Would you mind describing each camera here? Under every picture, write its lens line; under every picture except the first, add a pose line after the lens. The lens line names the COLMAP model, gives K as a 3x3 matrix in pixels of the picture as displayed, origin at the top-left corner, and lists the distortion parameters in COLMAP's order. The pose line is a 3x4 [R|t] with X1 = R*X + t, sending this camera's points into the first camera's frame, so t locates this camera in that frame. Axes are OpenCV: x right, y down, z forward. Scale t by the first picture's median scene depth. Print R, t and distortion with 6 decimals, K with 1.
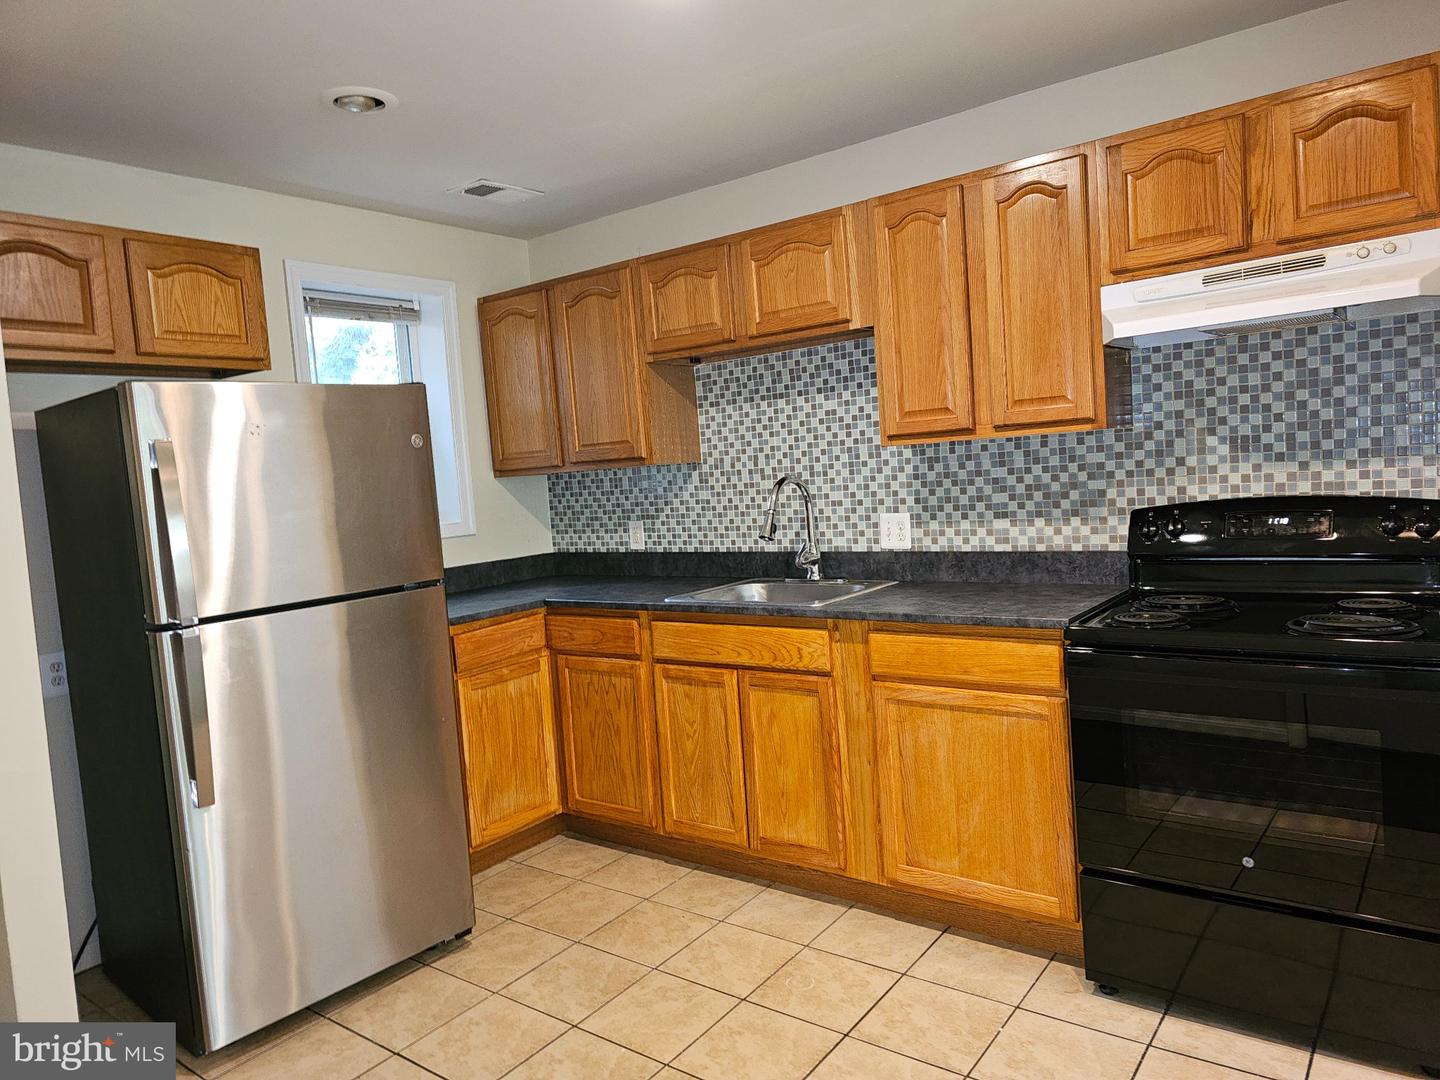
lens RADIAL K [[954.7, 0, 729.8], [0, 954.7, 527.6], [0, 0, 1]] dist [0.067594, -0.066436]
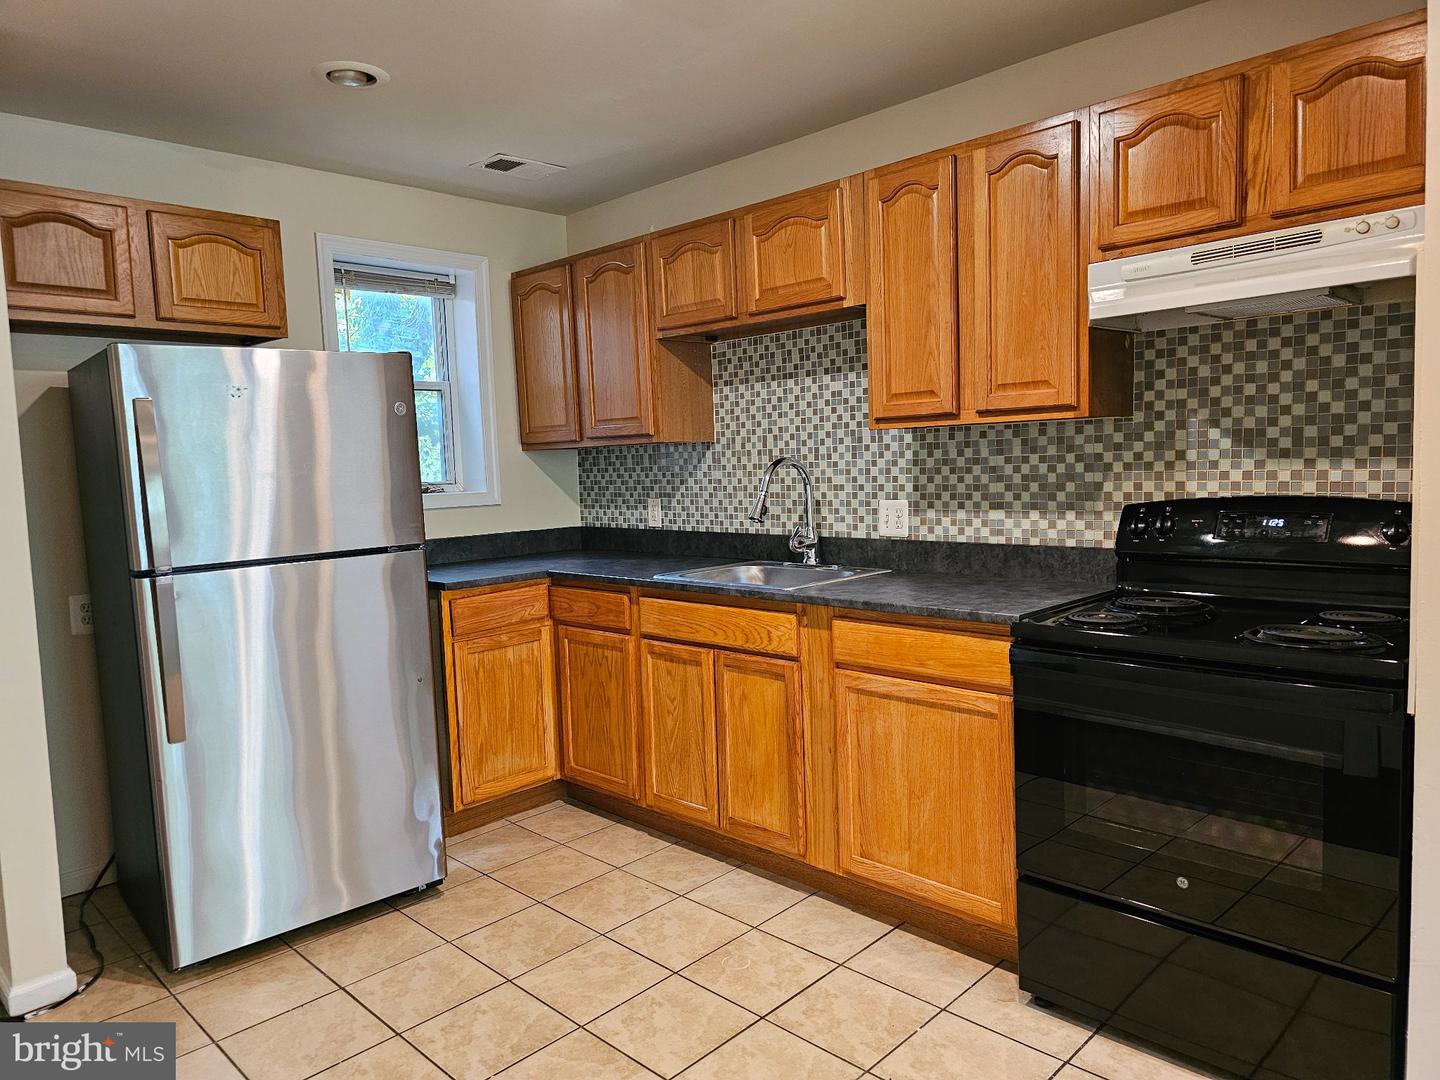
lens RADIAL K [[959.8, 0, 720.0], [0, 959.8, 540.0], [0, 0, 1]] dist [0.066518, -0.064870]
pose [[0.990226, 0.046989, -0.131315, 0.158872], [-0.043226, 0.998573, 0.031365, 0.003292], [0.132601, -0.025382, 0.990844, 0.012431]]
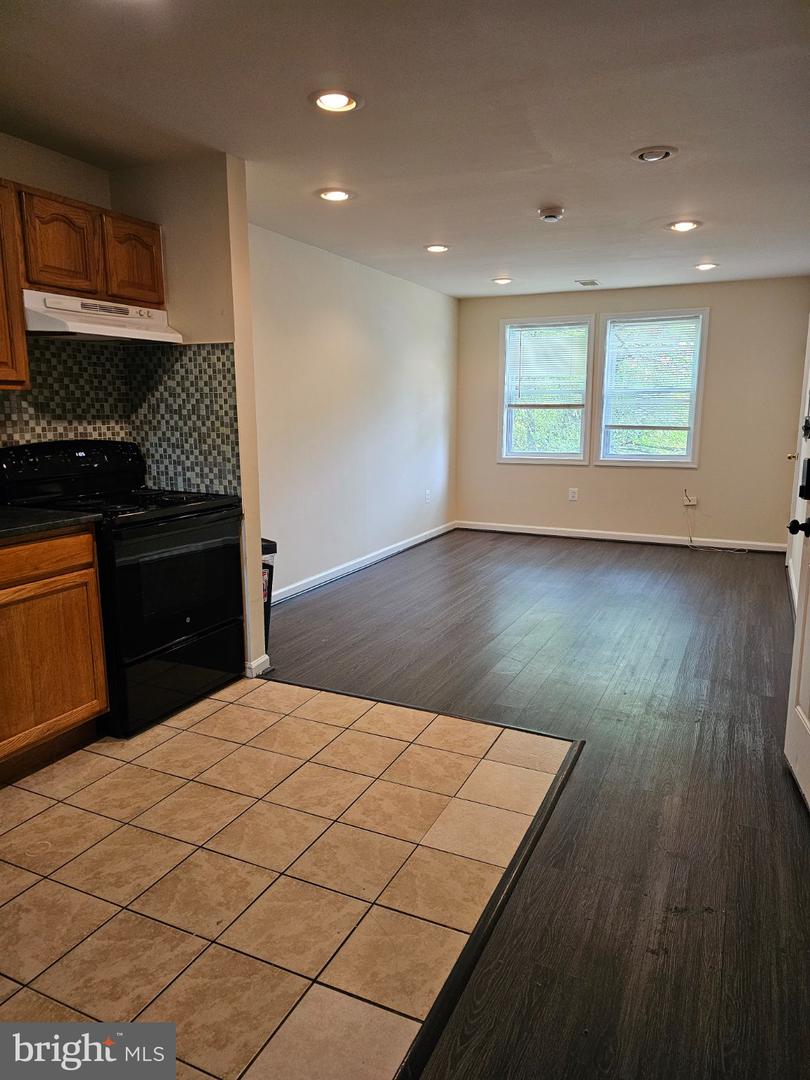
lens RADIAL K [[728.7, 0, 416.8], [0, 728.7, 539.7], [0, 0, 1]] dist [0.046766, -0.046105]
pose [[-0.208290, -0.106740, 0.972225, -0.796269], [0.075428, 0.989314, 0.124776, 0.024074], [-0.975154, 0.099323, -0.198013, 0.652270]]
